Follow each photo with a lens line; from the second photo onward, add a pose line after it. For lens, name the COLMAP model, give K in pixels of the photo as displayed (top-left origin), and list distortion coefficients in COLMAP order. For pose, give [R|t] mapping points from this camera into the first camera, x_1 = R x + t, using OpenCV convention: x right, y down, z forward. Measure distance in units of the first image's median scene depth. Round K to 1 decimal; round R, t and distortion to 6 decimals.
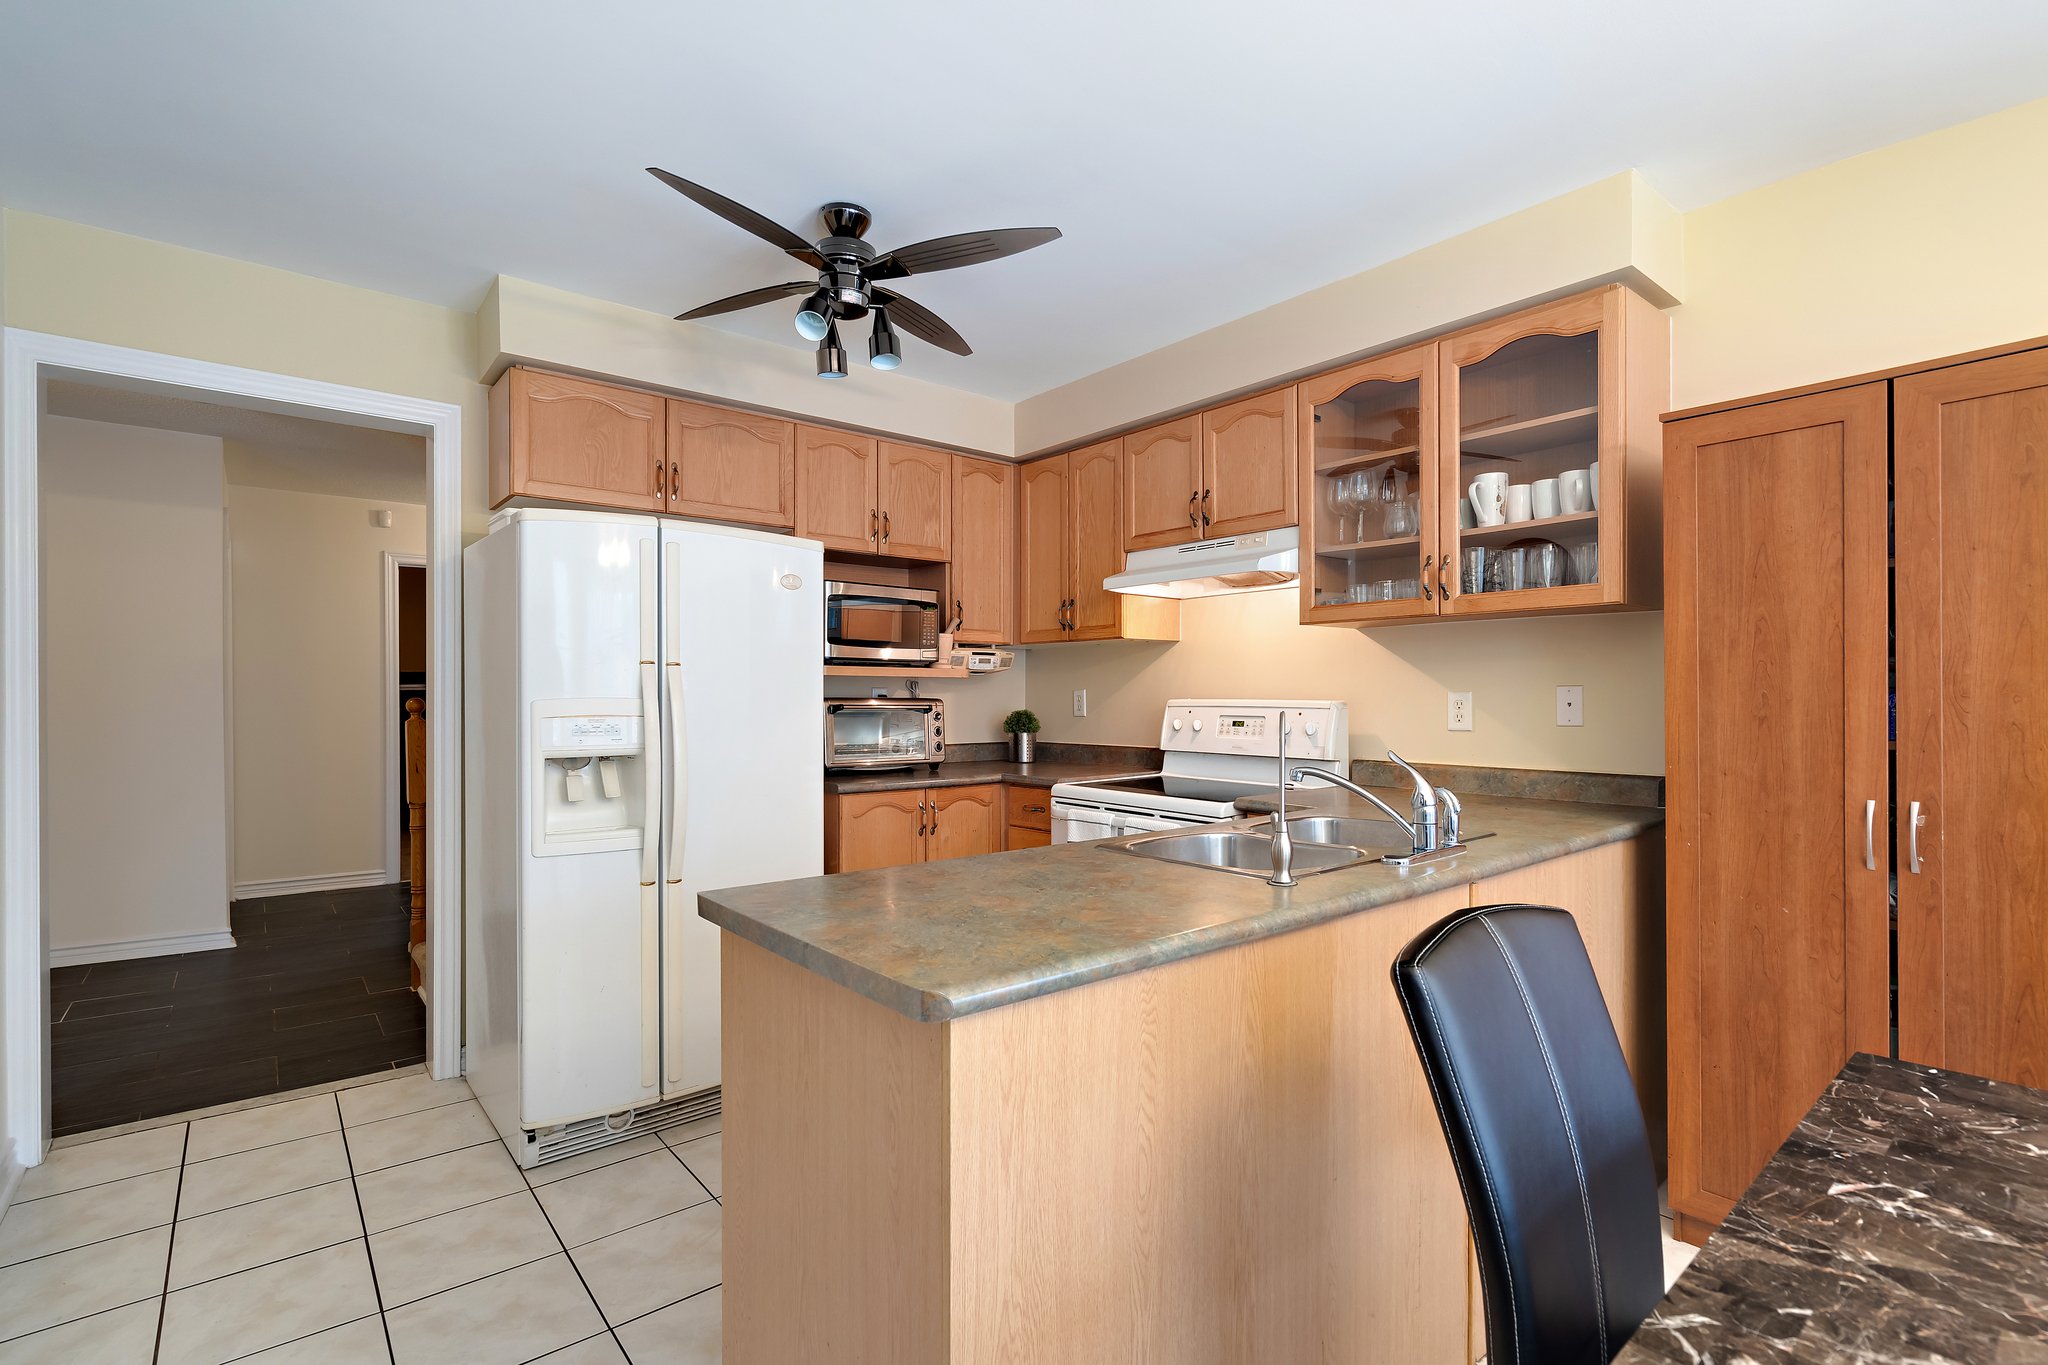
lens RADIAL K [[930.0, 0, 1045.0], [0, 930.0, 692.5], [0, 0, 1]] dist [-0.008771, 0.001297]
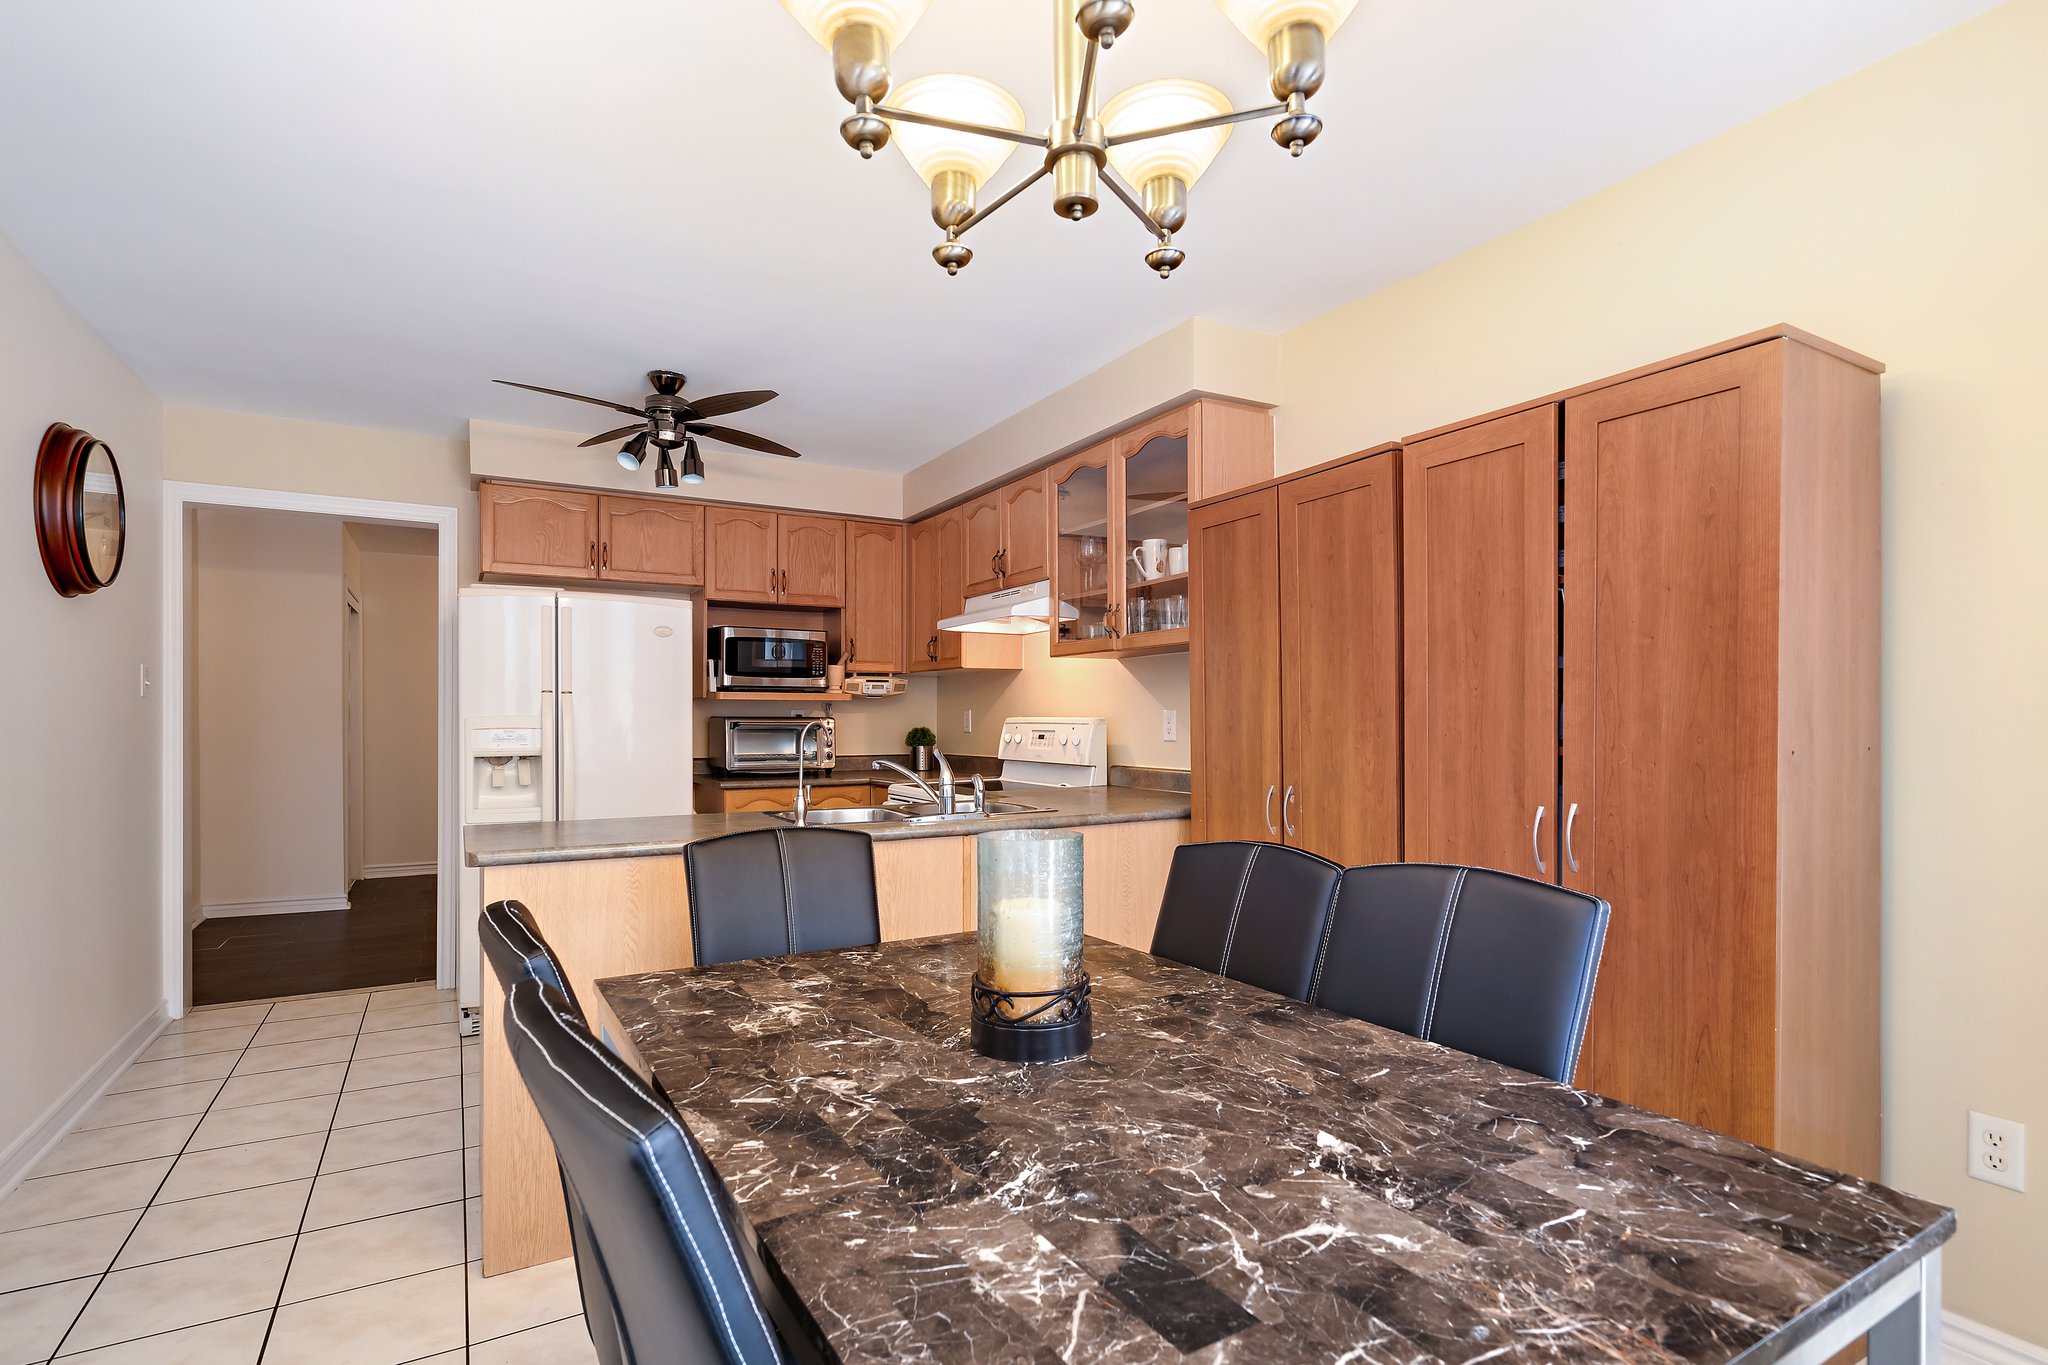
lens RADIAL K [[974.8, 0, 1051.4], [0, 974.8, 705.3], [0, 0, 1]] dist [-0.001882, -0.000360]
pose [[0.987456, -0.004204, -0.157840, 0.480186], [0.002597, 0.999943, -0.010389, 0.005724], [0.157875, 0.009848, 0.987410, -0.304576]]
